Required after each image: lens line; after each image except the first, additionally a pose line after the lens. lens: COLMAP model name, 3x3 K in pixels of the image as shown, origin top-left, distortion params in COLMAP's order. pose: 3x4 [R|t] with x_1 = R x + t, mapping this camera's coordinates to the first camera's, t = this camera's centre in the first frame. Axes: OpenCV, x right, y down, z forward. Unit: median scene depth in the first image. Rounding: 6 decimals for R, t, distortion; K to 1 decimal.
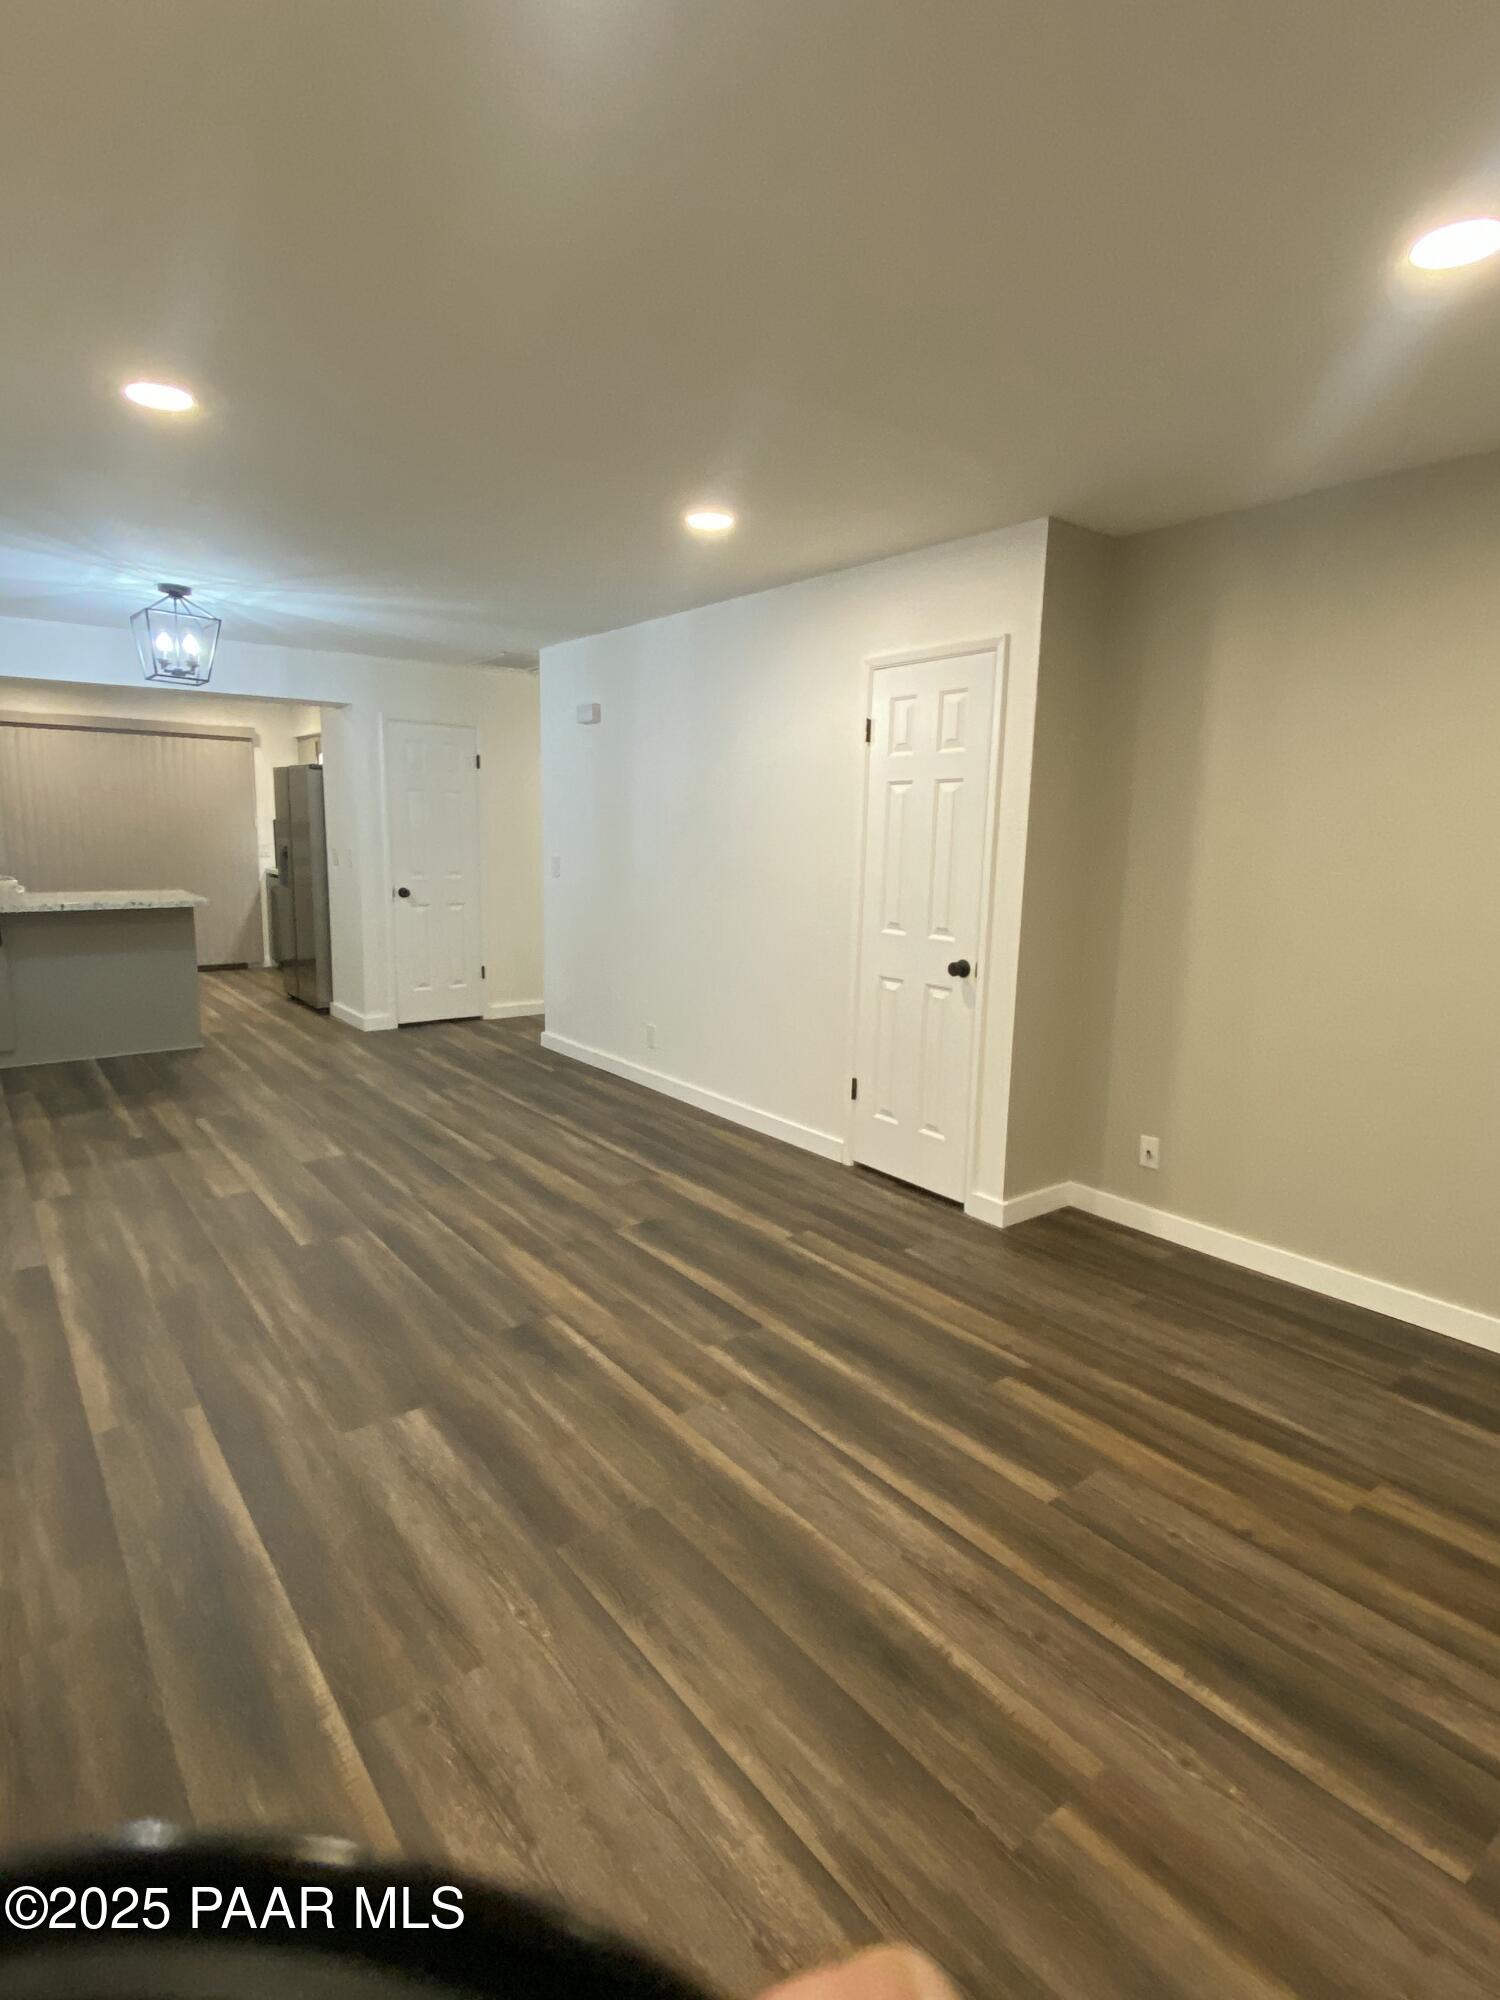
lens RADIAL K [[1024.6, 0, 758.7], [0, 1024.6, 1000.1], [0, 0, 1]] dist [-0.001354, -0.001623]
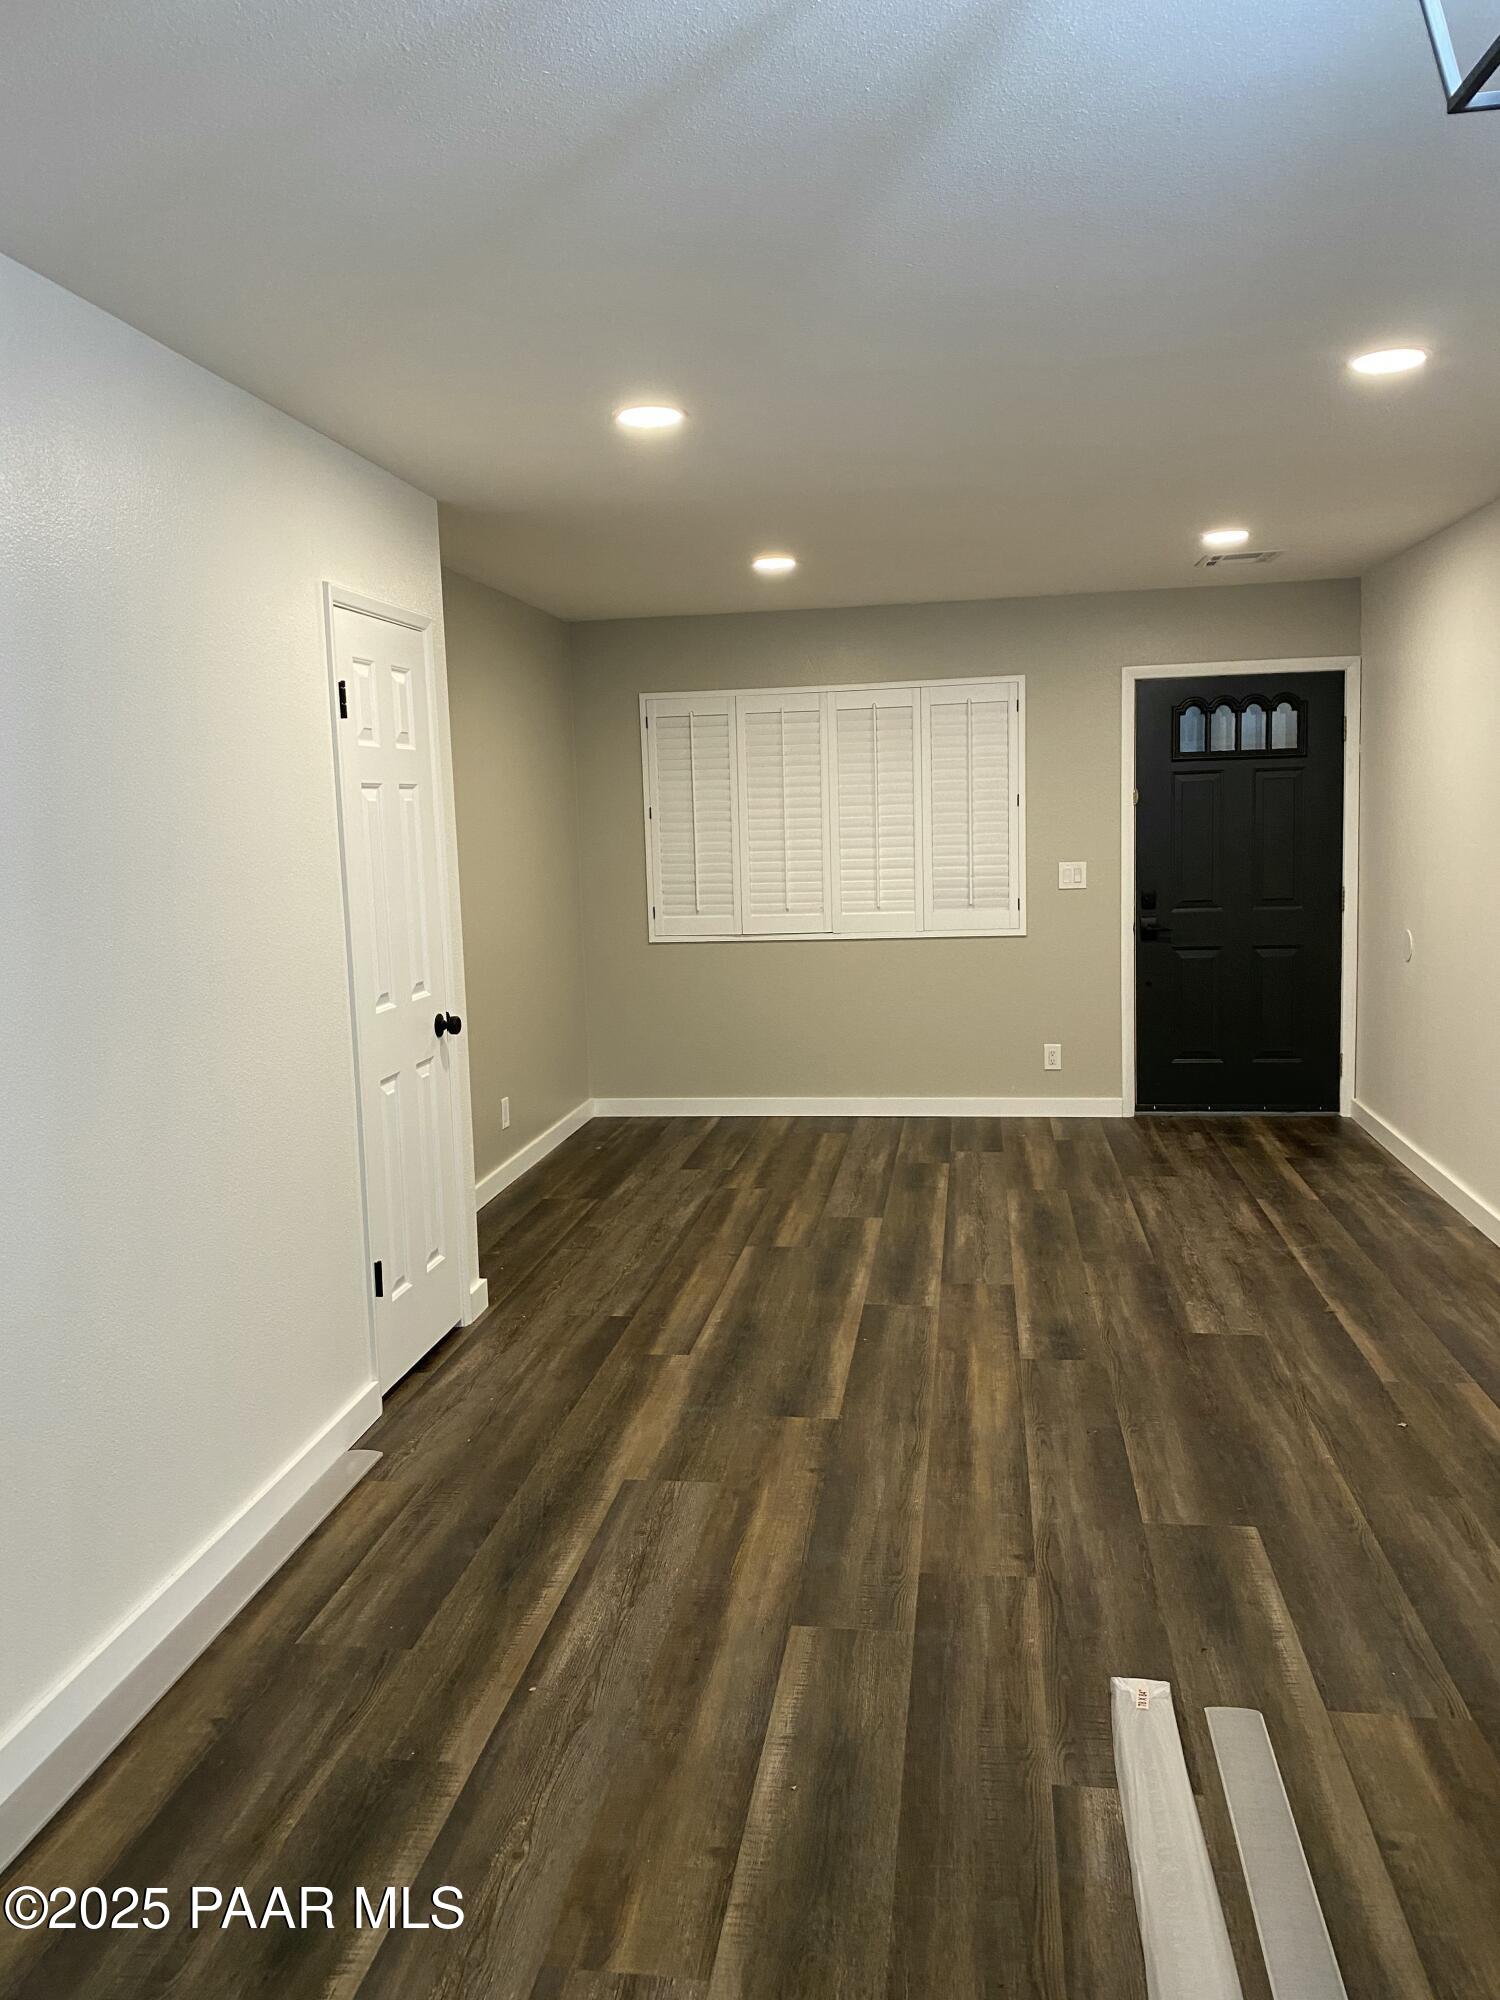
lens RADIAL K [[1530.0, 0, 754.2], [0, 1530.0, 997.7], [0, 0, 1]] dist [-0.015691, -0.004692]
pose [[-0.684625, -0.092593, 0.722991, -0.960816], [0.144372, 0.955021, 0.259020, -0.379245], [-0.714455, 0.281711, -0.640463, 1.884344]]
